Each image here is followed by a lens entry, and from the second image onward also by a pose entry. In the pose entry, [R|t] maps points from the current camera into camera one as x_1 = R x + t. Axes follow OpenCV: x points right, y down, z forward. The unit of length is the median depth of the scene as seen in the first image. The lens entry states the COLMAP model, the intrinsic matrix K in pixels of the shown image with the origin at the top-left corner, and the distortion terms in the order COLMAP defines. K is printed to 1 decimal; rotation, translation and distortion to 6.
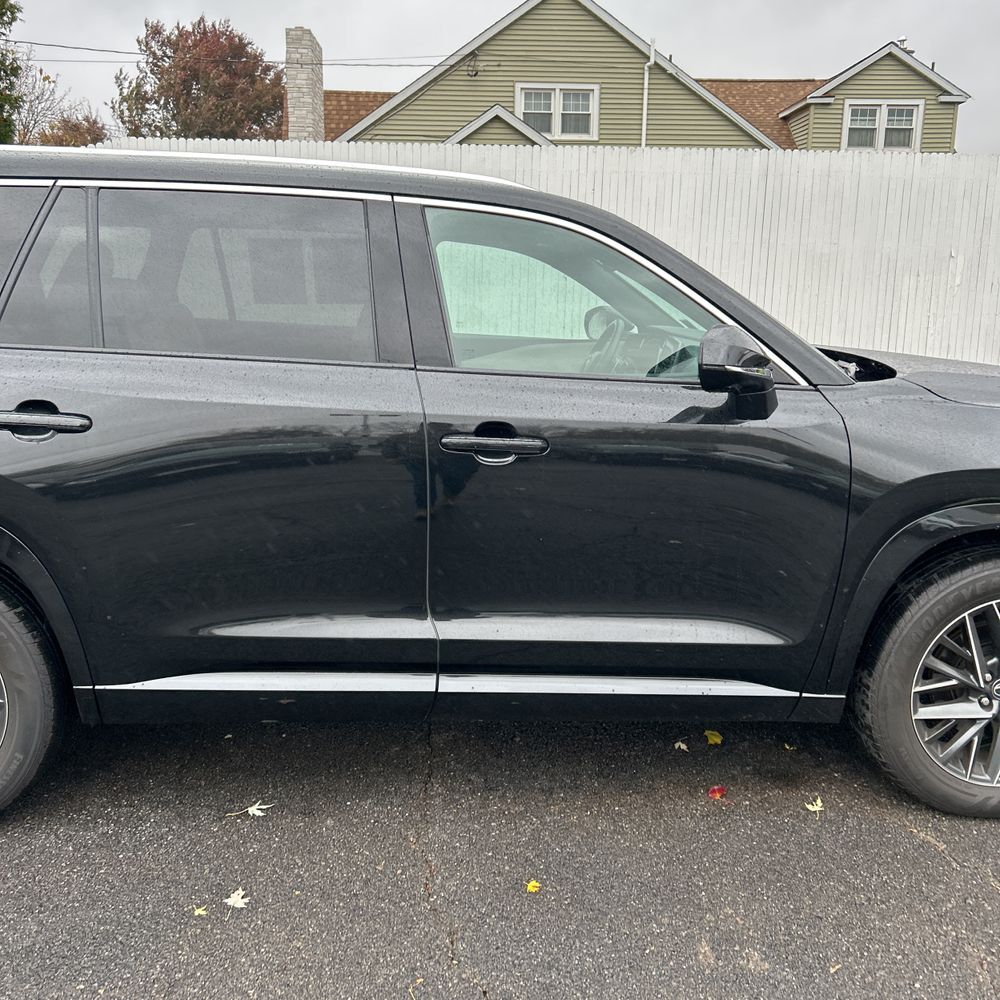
lens RADIAL K [[1035.5, 0, 499.6], [0, 1035.5, 489.4], [0, 0, 1]] dist [0.027183, 0.000000]
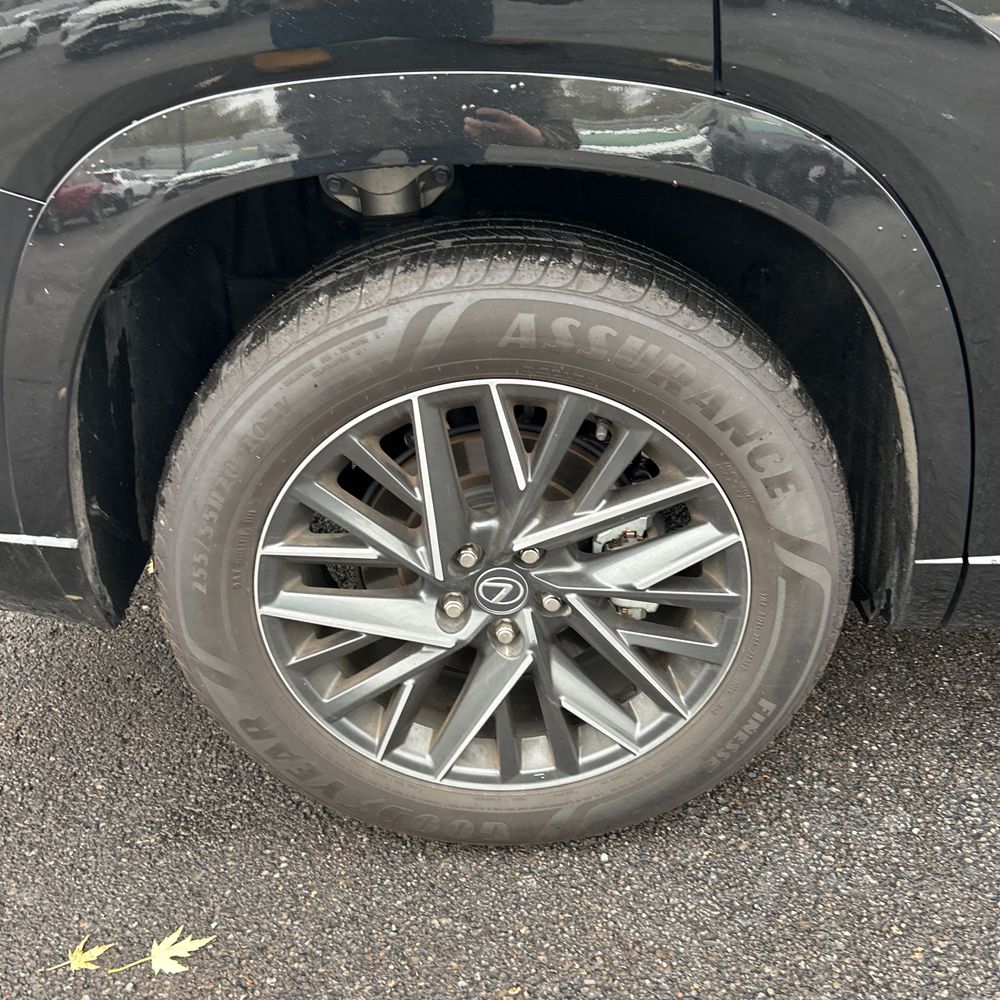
lens RADIAL K [[1035.5, 0, 498.8], [0, 1035.5, 508.7], [0, 0, 1]] dist [0.027183, 0.000000]
pose [[0.973291, 0.222824, 0.055259, 0.453331], [-0.229215, 0.929746, 0.288154, 0.042945], [0.012831, -0.293124, 0.955988, 0.618639]]
